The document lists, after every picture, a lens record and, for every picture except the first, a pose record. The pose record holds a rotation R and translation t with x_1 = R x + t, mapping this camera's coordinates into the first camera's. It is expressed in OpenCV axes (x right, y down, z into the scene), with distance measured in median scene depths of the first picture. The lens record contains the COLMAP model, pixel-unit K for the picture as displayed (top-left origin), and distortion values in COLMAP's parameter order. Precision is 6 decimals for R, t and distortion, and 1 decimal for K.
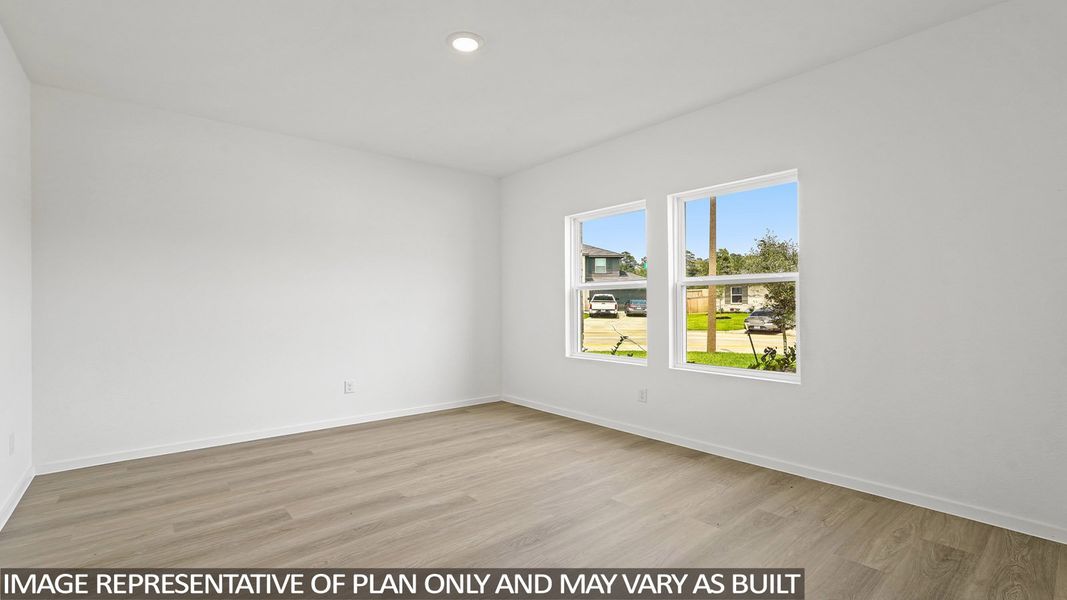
lens RADIAL K [[467.9, 0, 523.2], [0, 467.9, 292.6], [0, 0, 1]] dist [-0.003082, 0.000479]
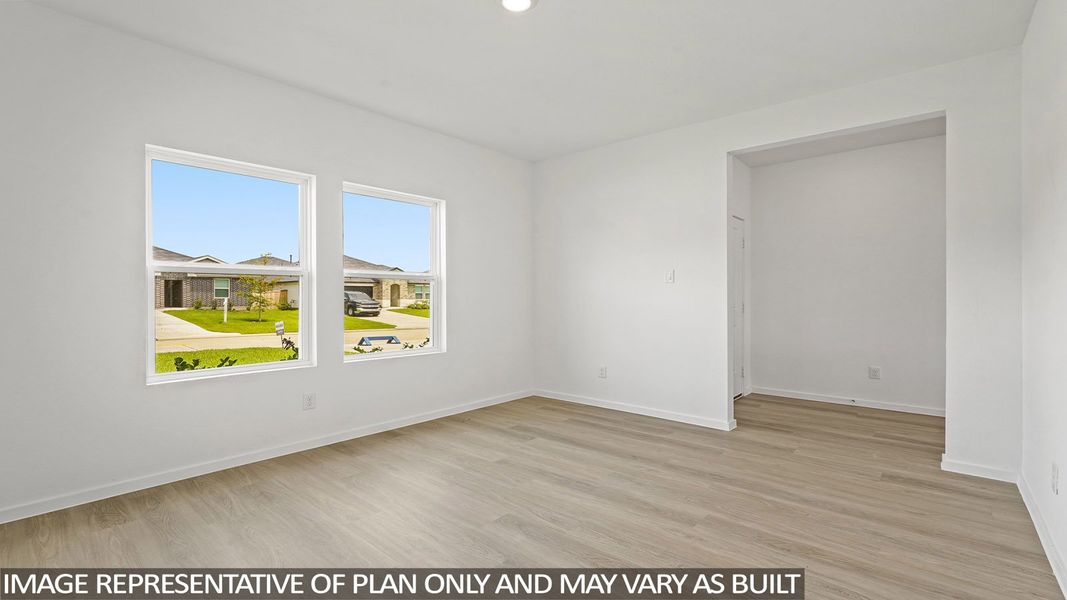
lens RADIAL K [[467.9, 0, 540.3], [0, 467.9, 299.9], [0, 0, 1]] dist [-0.003082, 0.000479]
pose [[-0.172889, -0.000075, 0.984941, -0.776874], [-0.026903, 0.999627, -0.004646, 0.030623], [-0.984574, -0.027301, -0.172826, 0.867993]]
